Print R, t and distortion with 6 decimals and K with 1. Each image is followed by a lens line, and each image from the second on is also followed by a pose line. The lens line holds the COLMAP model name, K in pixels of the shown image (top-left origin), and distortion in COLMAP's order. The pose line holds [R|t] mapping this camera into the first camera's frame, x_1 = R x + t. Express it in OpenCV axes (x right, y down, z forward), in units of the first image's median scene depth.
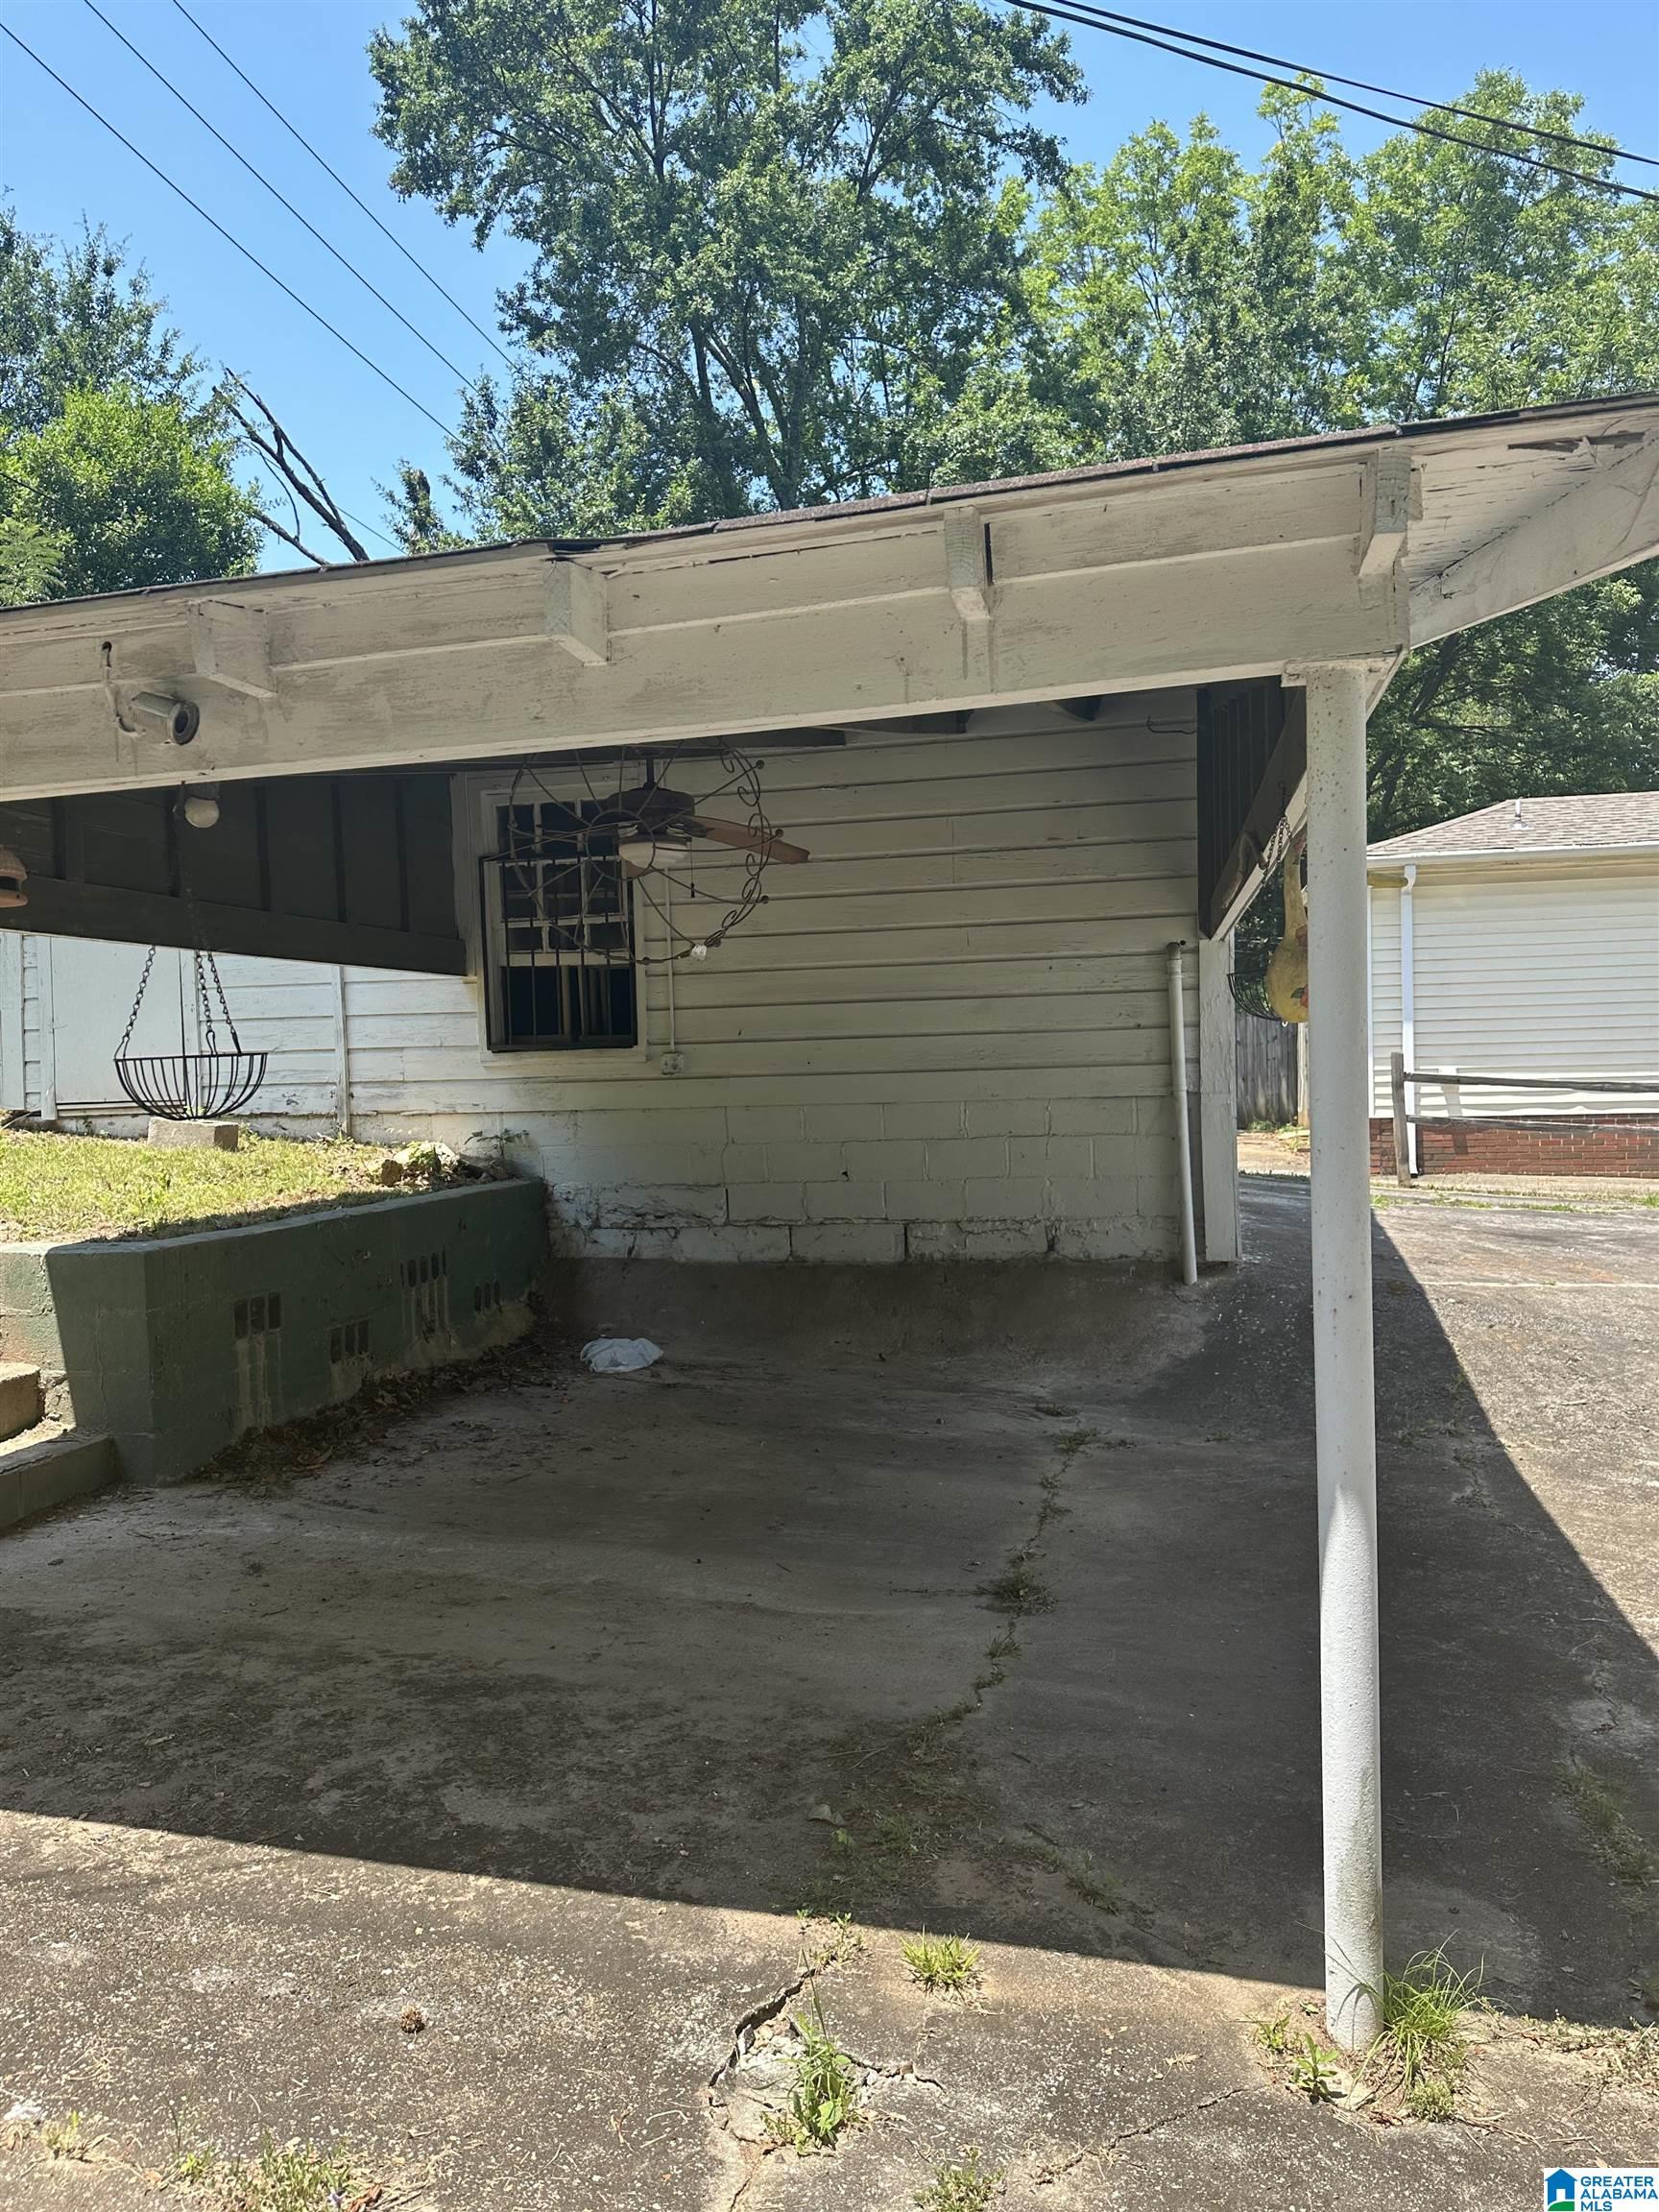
lens RADIAL K [[1571.1, 0, 774.9], [0, 1571.1, 1093.4], [0, 0, 1]] dist [0.011770, -0.027405]
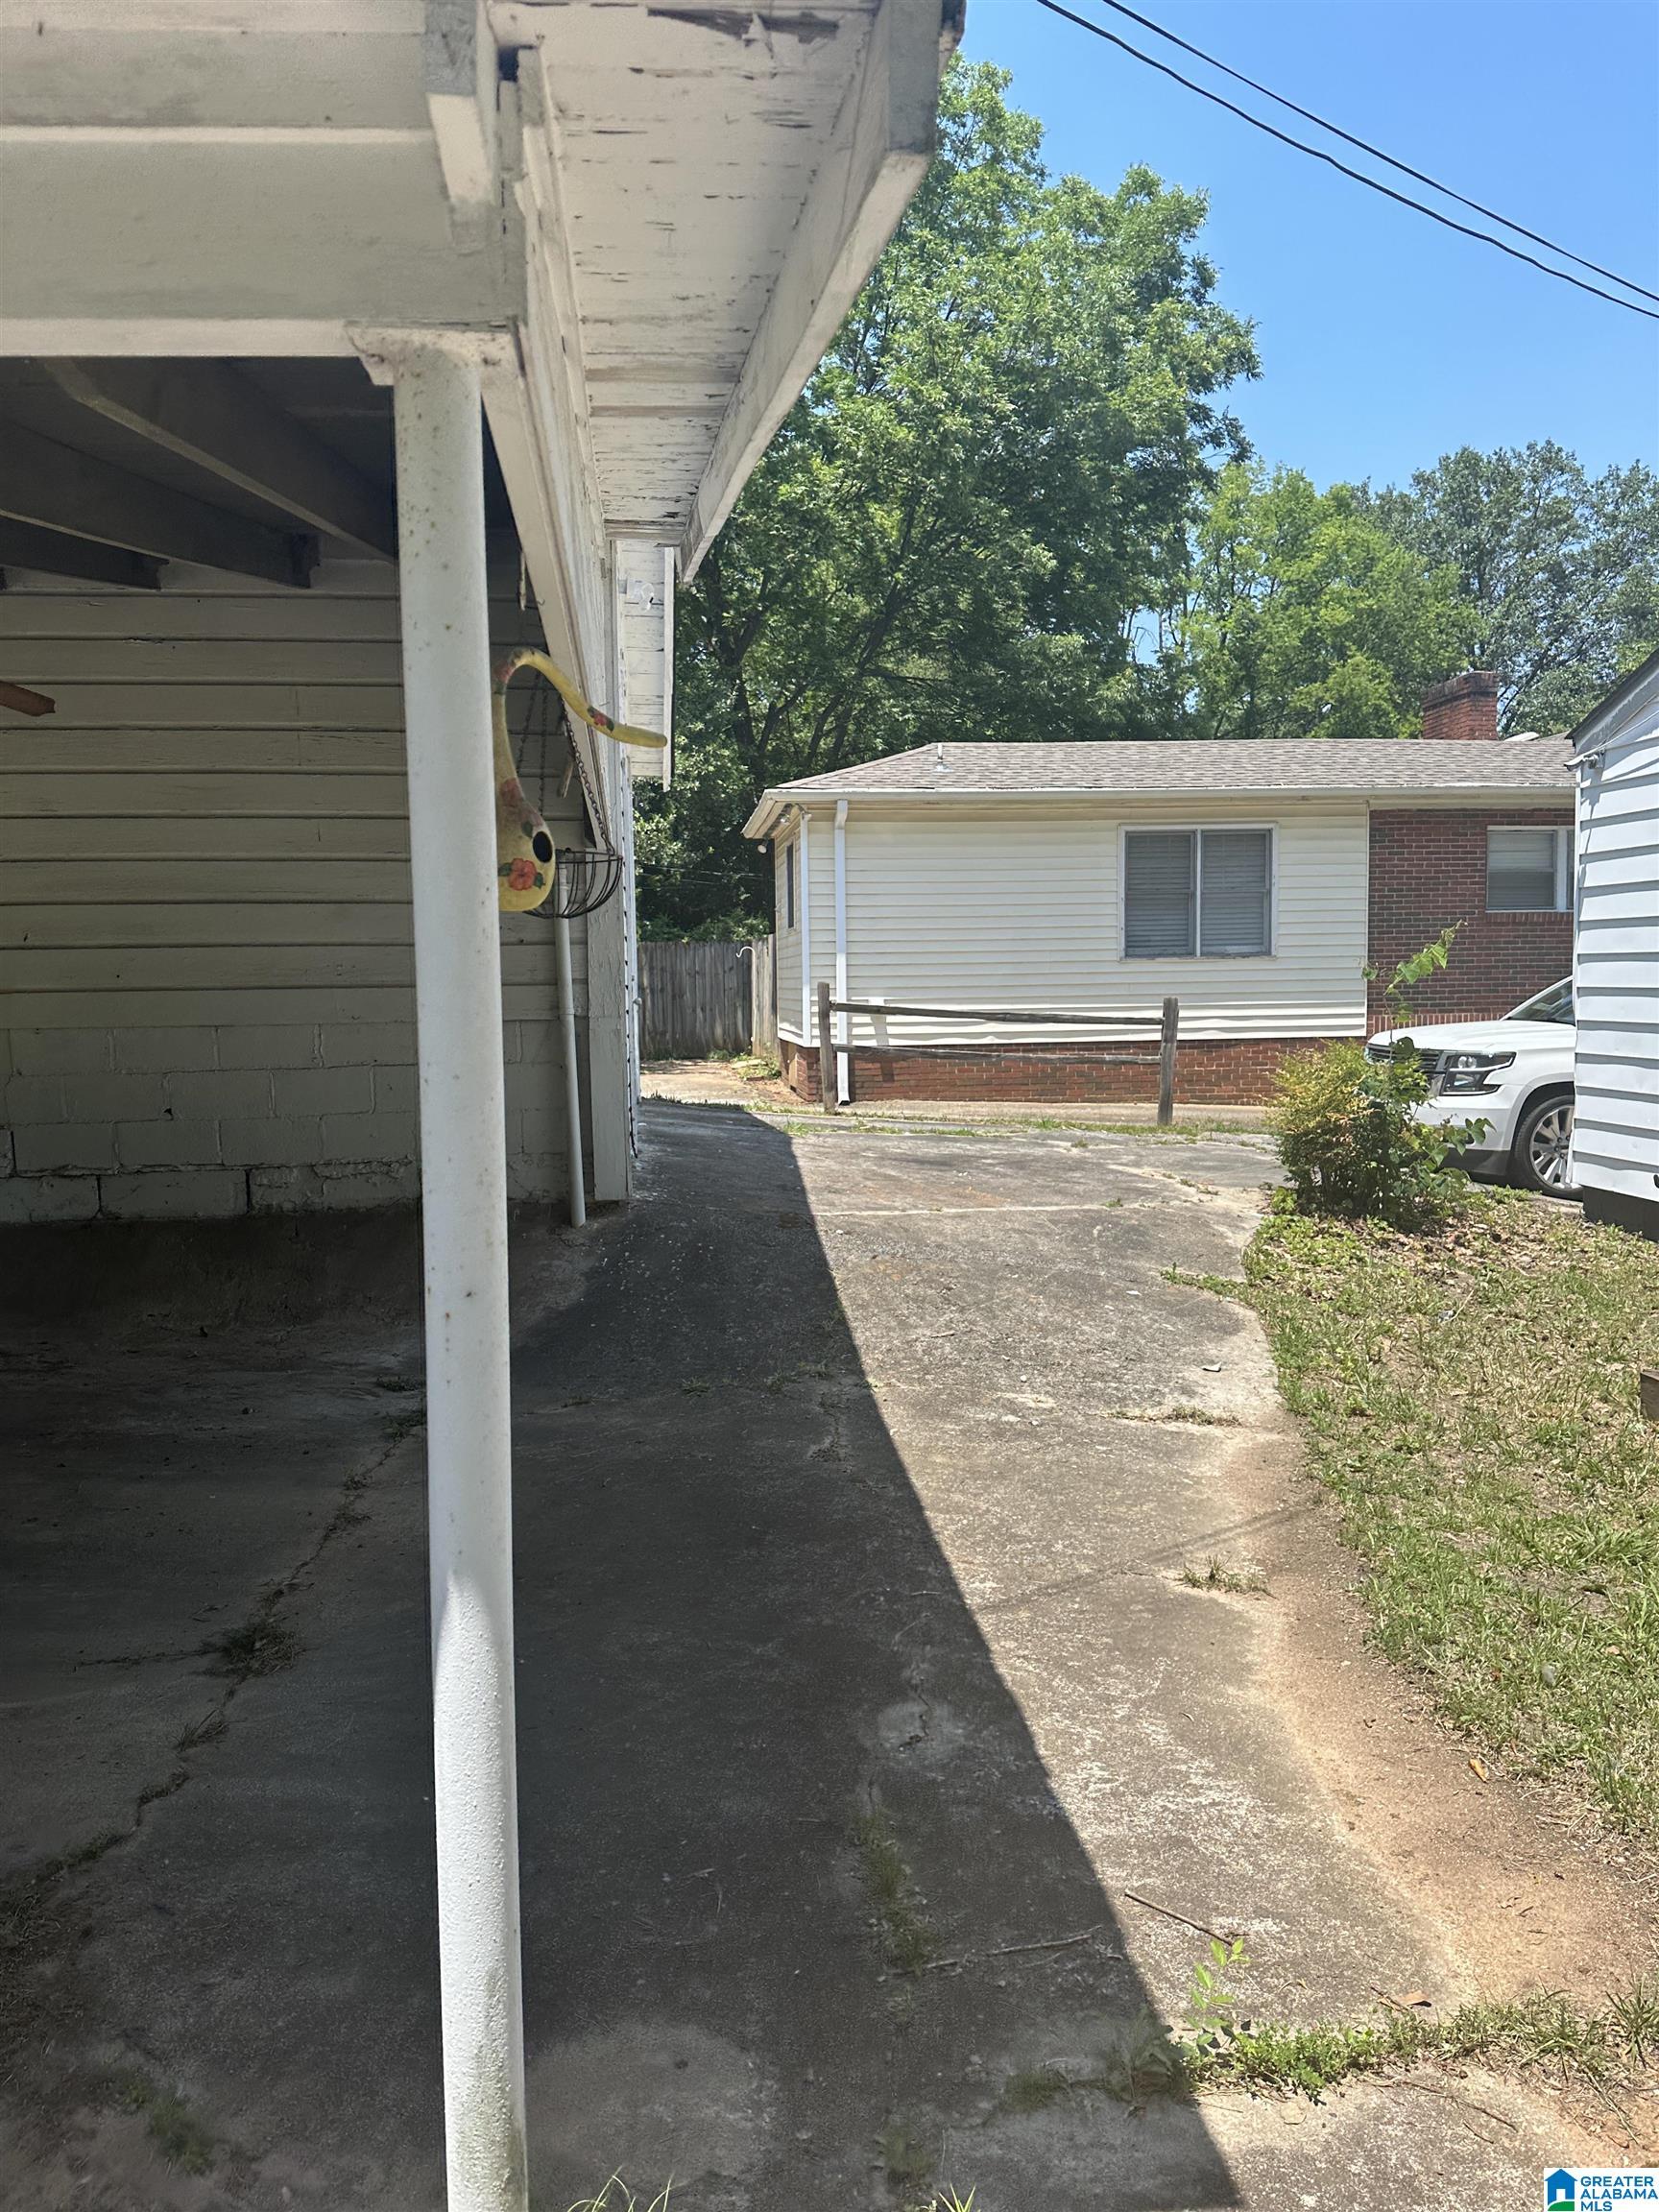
lens RADIAL K [[1571.1, 0, 813.1], [0, 1571.1, 1104.2], [0, 0, 1]] dist [0.011770, -0.027405]
pose [[0.940505, -0.017092, 0.339349, 0.077402], [0.000433, 0.998794, 0.049104, 0.005204], [-0.339779, -0.046036, 0.939378, 0.090789]]
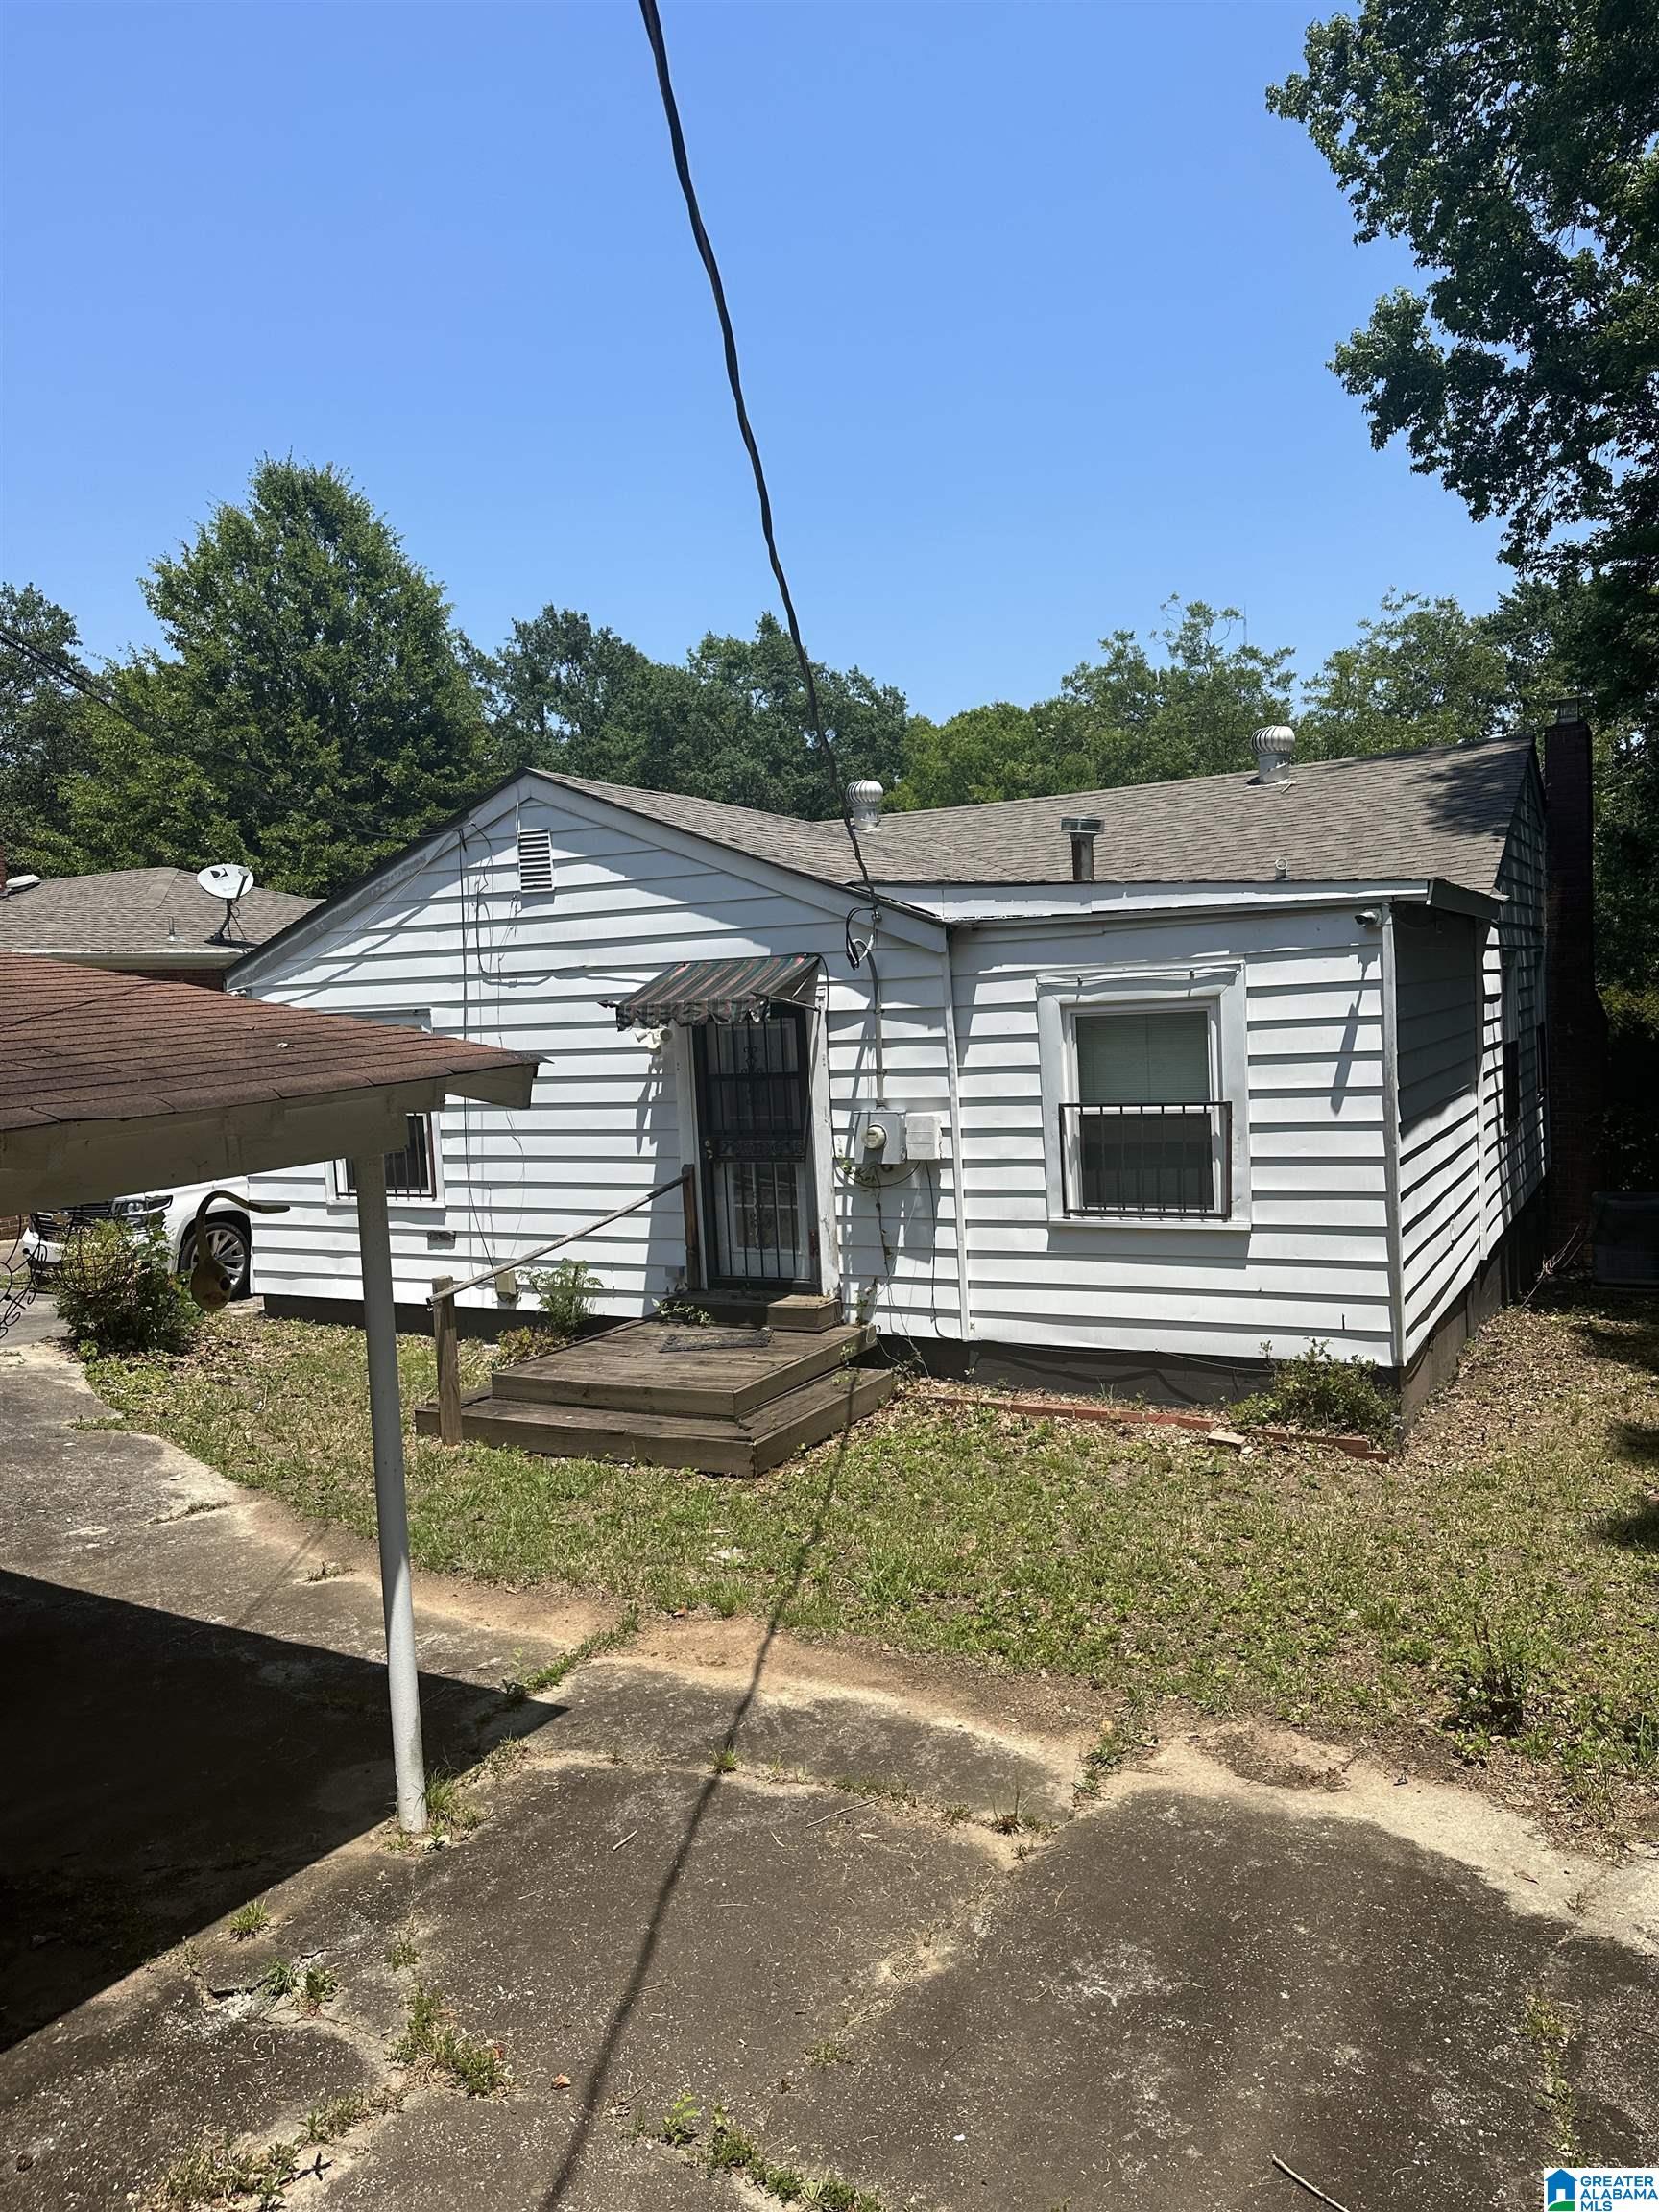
lens RADIAL K [[1718.5, 0, 828.0], [0, 1718.5, 1103.4], [0, 0, 1]] dist [-0.032522, -0.003785]
pose [[0.278422, -0.084569, 0.956728, -0.407963], [0.089786, 0.994046, 0.061738, -0.107329], [-0.956253, 0.068711, 0.284358, -0.045243]]
